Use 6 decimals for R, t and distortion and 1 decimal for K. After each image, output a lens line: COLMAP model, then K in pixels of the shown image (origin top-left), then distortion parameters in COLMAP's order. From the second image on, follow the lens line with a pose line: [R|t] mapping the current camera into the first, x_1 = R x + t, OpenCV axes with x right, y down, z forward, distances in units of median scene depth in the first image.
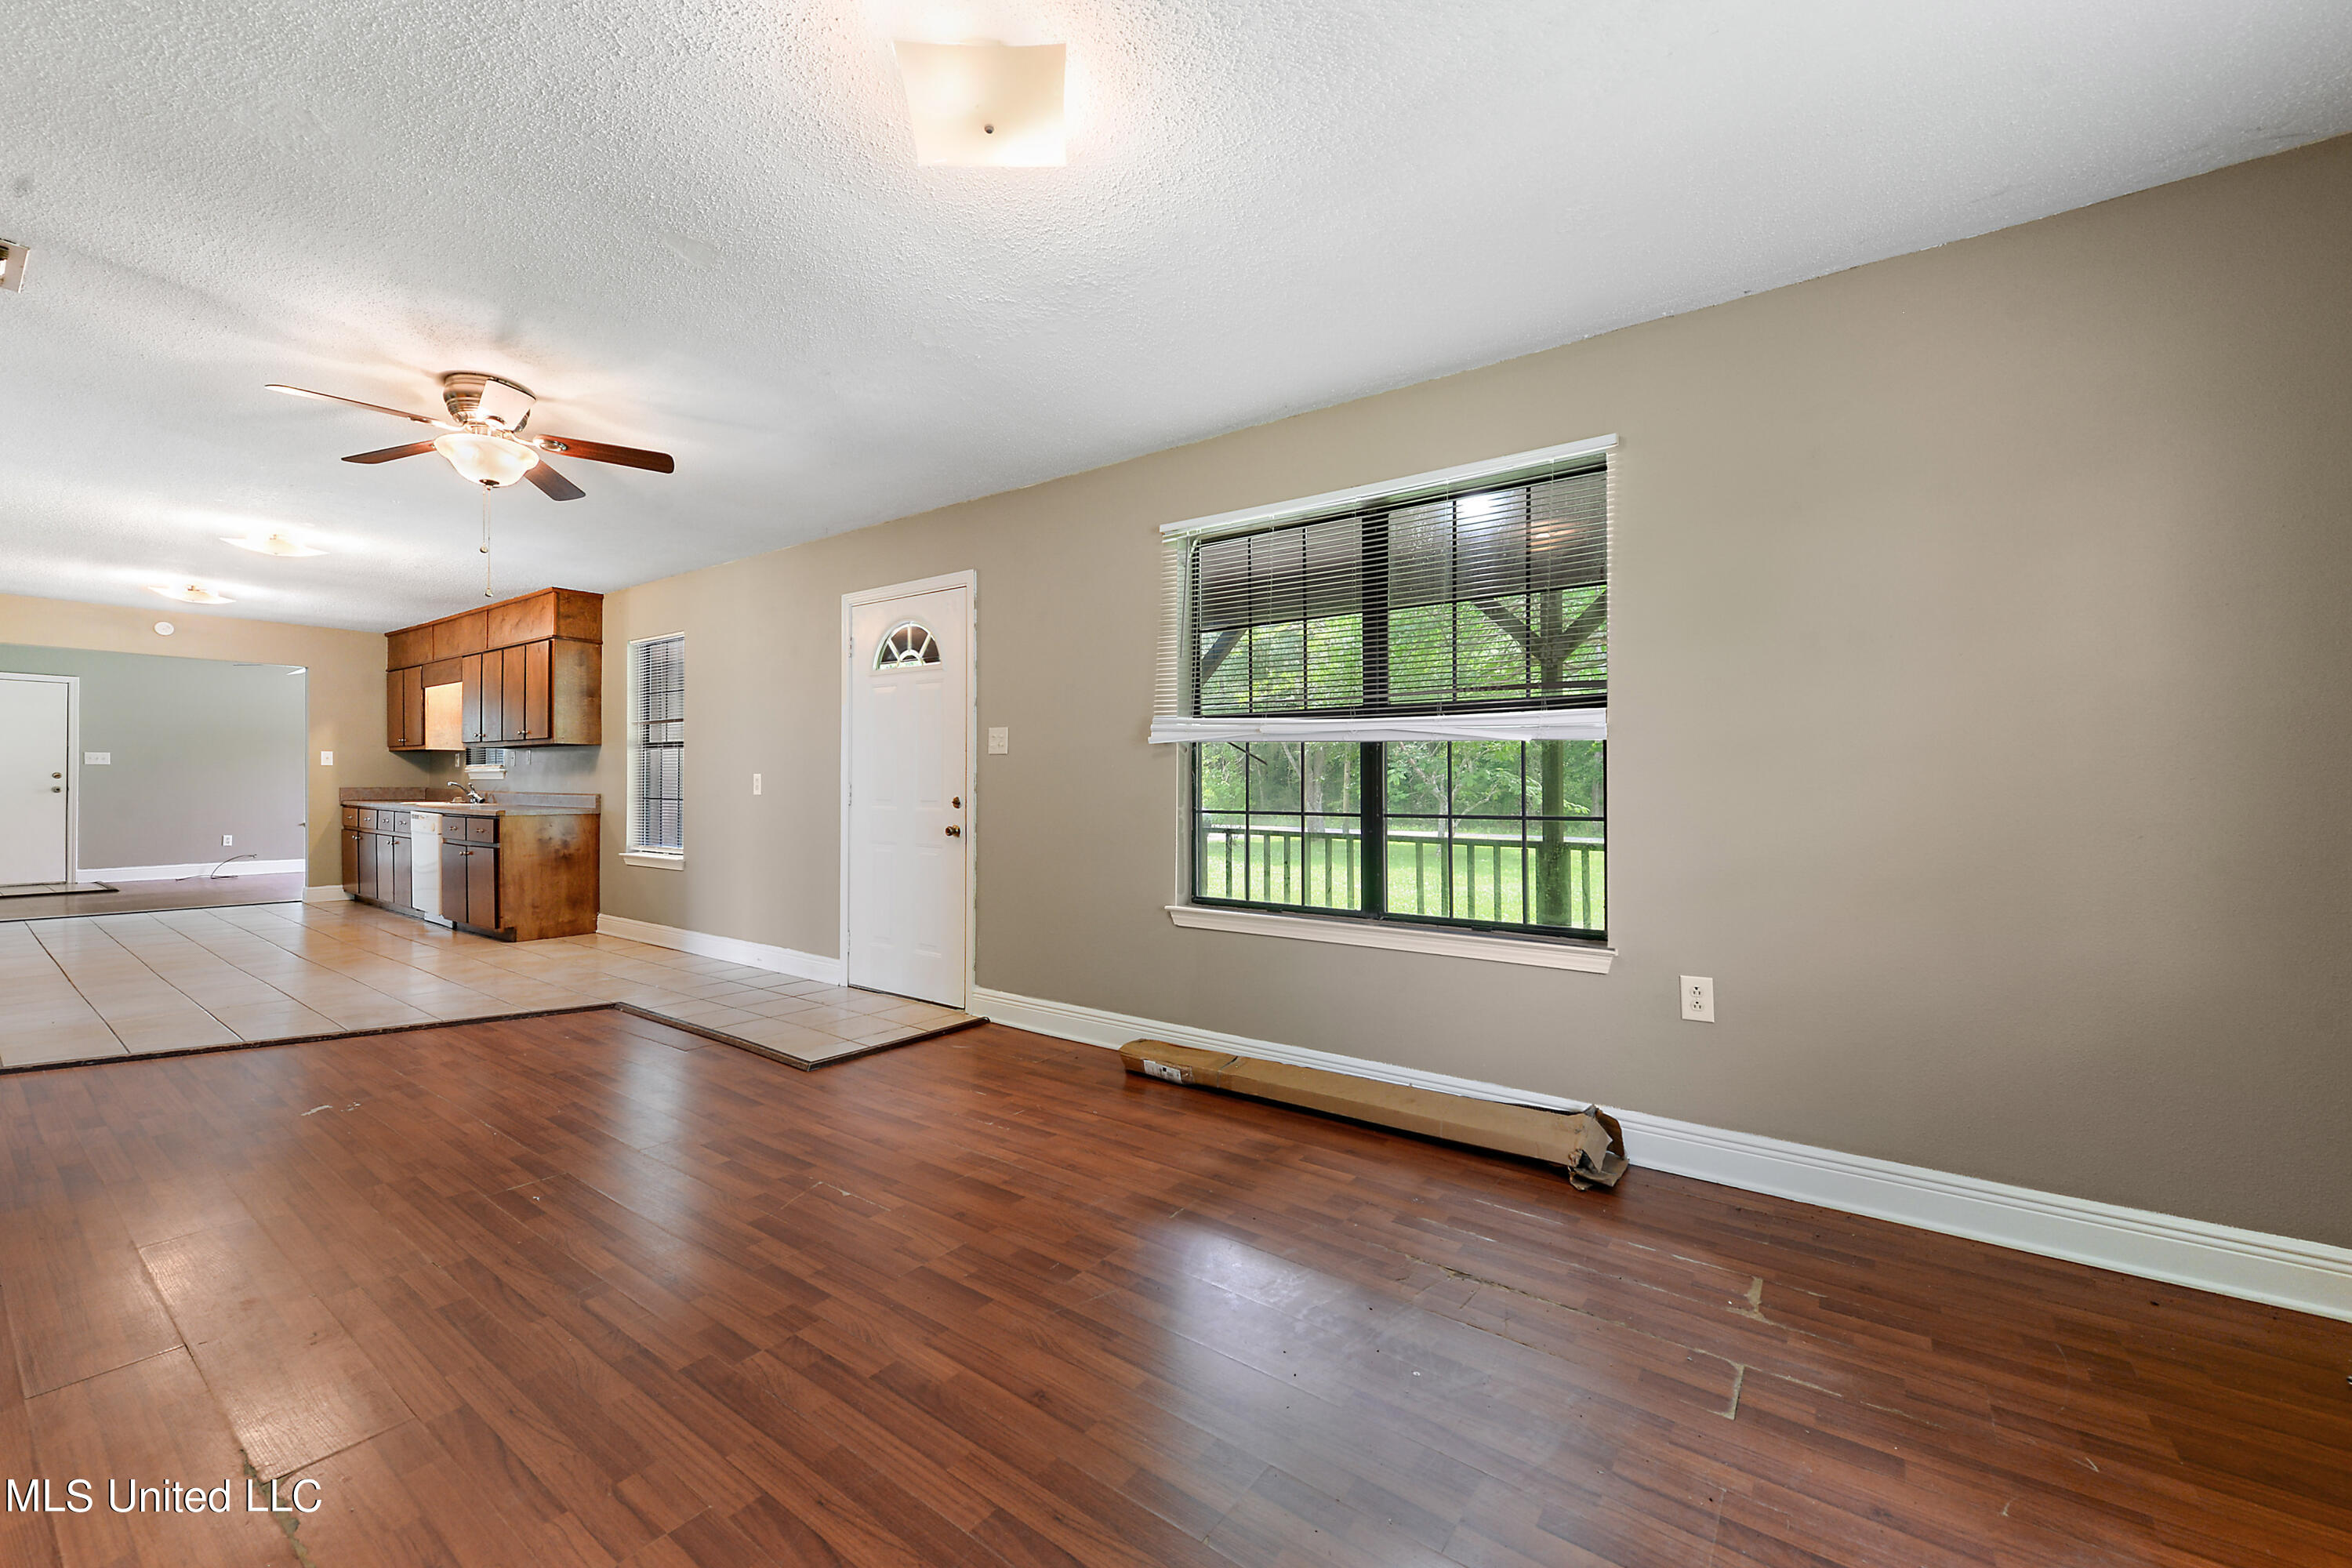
lens RADIAL K [[931.9, 0, 1165.4], [0, 931.9, 782.8], [0, 0, 1]] dist [0.002479, -0.000357]
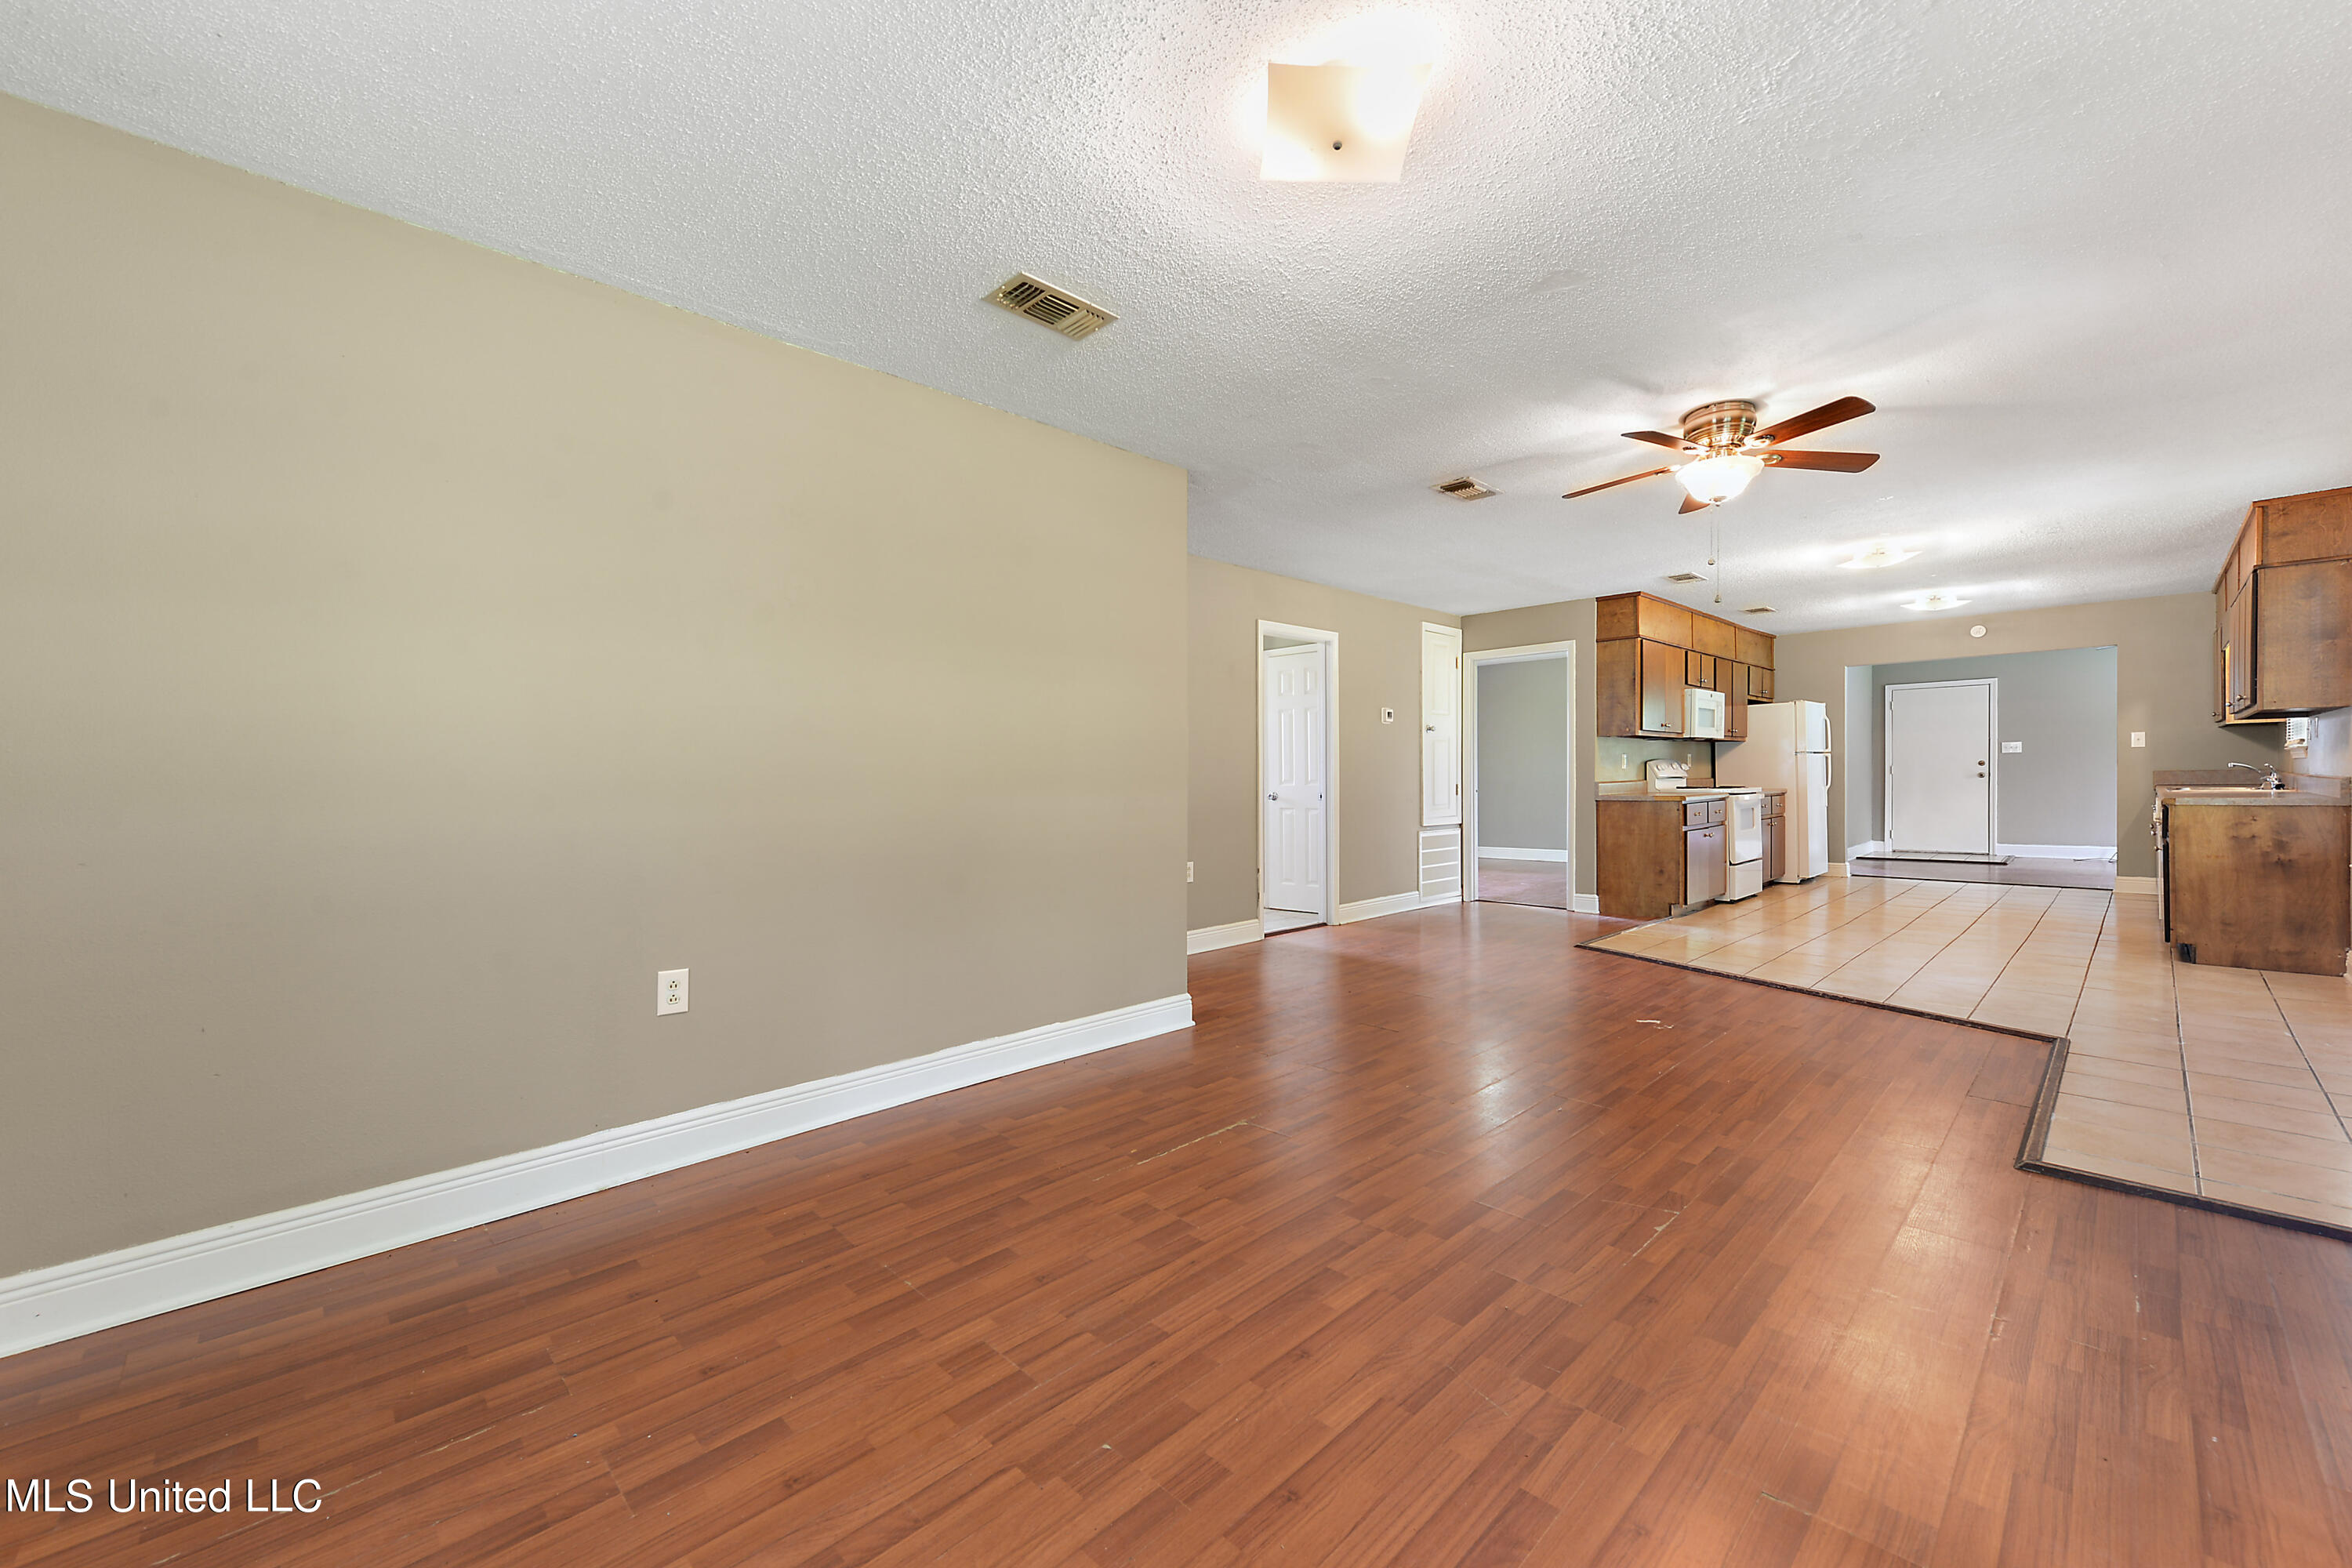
lens RADIAL K [[931.9, 0, 1165.4], [0, 931.9, 782.8], [0, 0, 1]] dist [0.002479, -0.000357]
pose [[-0.171359, 0.001959, -0.985207, 0.453855], [0.015936, 0.999873, -0.000784, 0.004948], [0.985080, -0.015834, -0.171368, 0.508197]]
